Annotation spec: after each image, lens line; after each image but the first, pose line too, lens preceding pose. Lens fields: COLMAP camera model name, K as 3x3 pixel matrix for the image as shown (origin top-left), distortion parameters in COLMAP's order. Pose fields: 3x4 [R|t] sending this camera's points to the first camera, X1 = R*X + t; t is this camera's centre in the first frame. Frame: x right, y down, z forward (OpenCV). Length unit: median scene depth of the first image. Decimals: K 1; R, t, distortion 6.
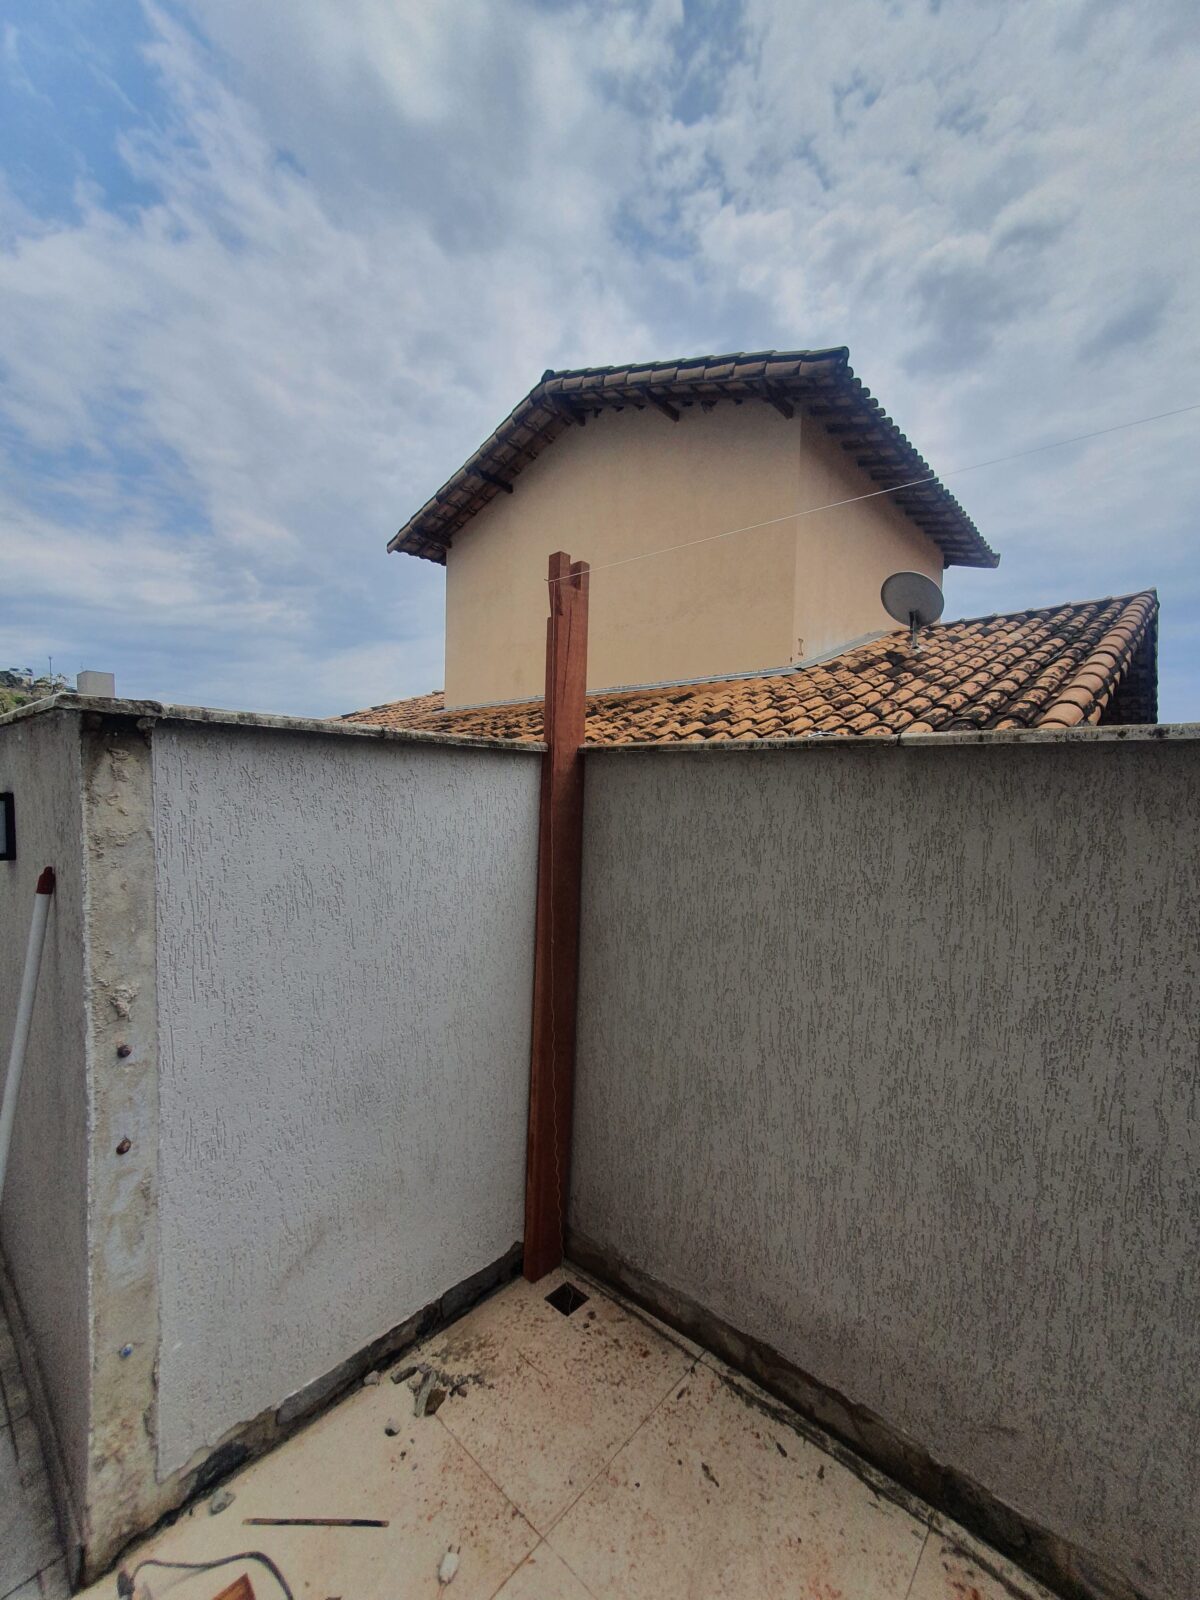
lens RADIAL K [[633.1, 0, 603.6], [0, 633.1, 808.0], [0, 0, 1]] dist [0.007998, 0.000039]
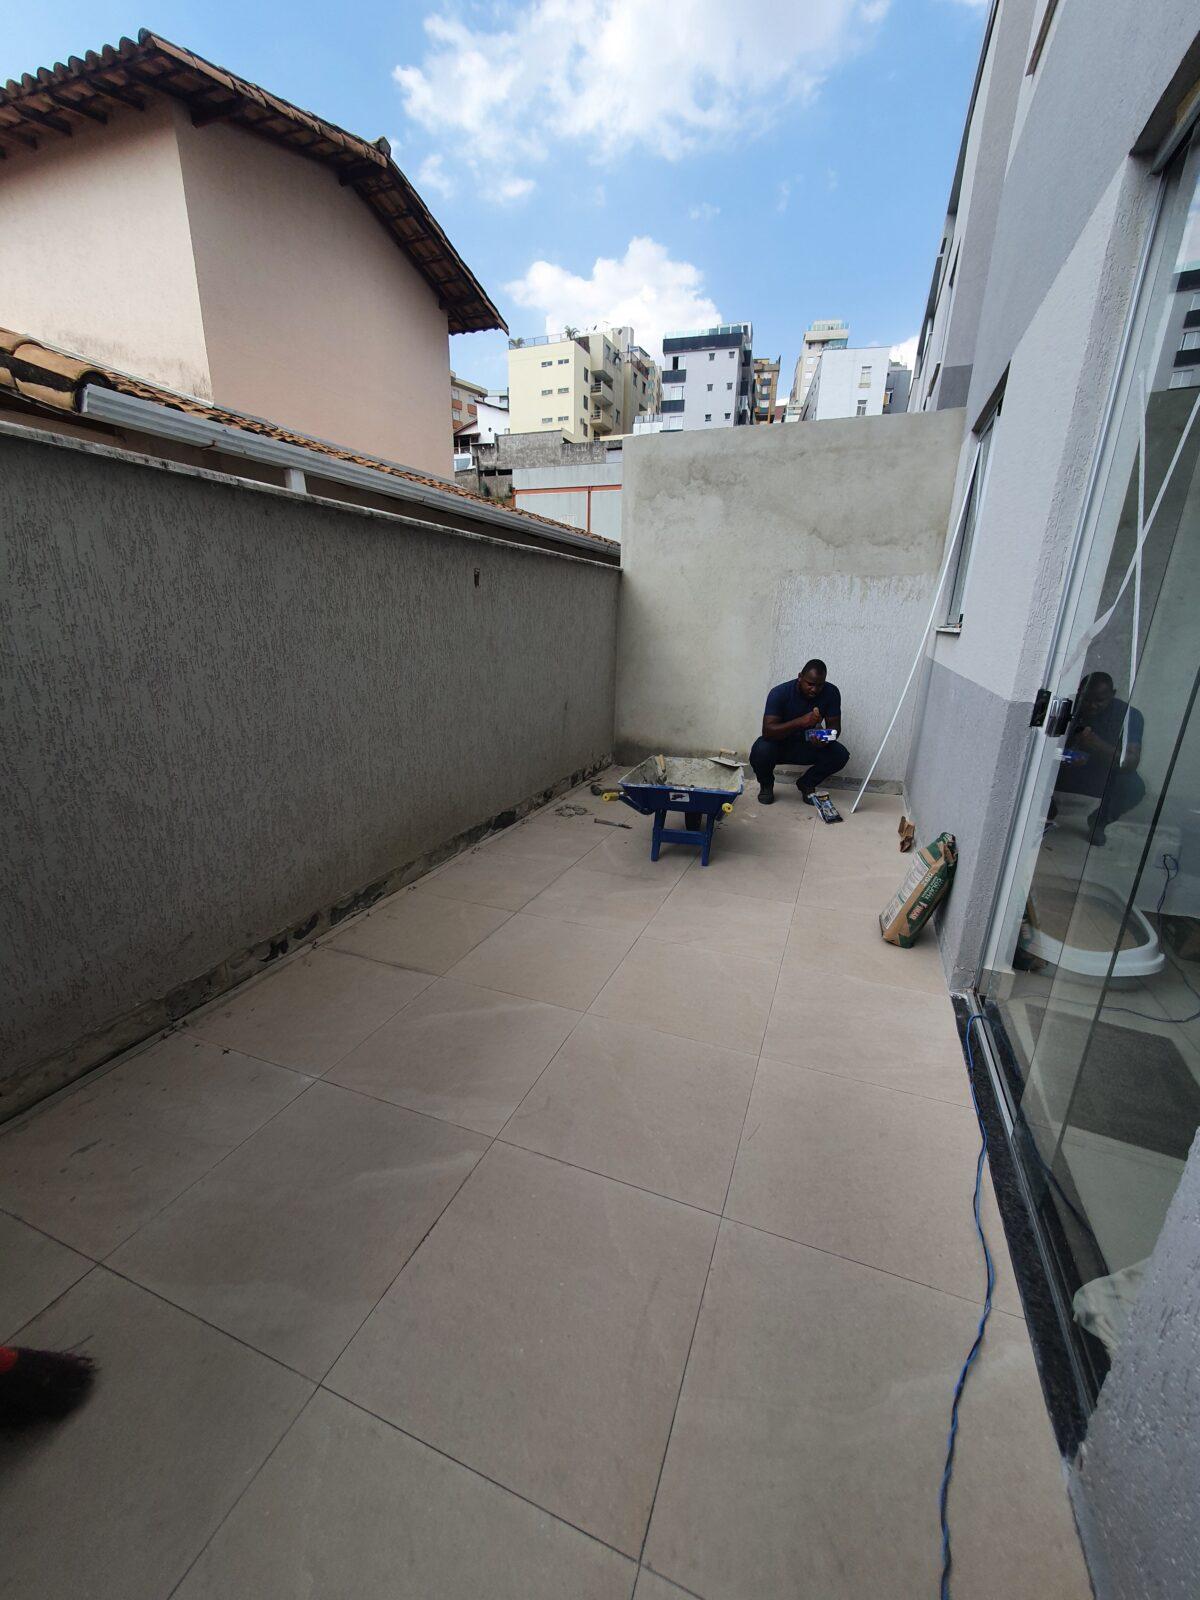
lens RADIAL K [[633.1, 0, 603.6], [0, 633.1, 808.0], [0, 0, 1]] dist [0.007998, 0.000039]
pose [[-0.345562, -0.281393, 0.895212, -1.013511], [0.018913, 0.951699, 0.306449, 0.198770], [-0.938205, 0.122828, -0.323549, 0.487621]]
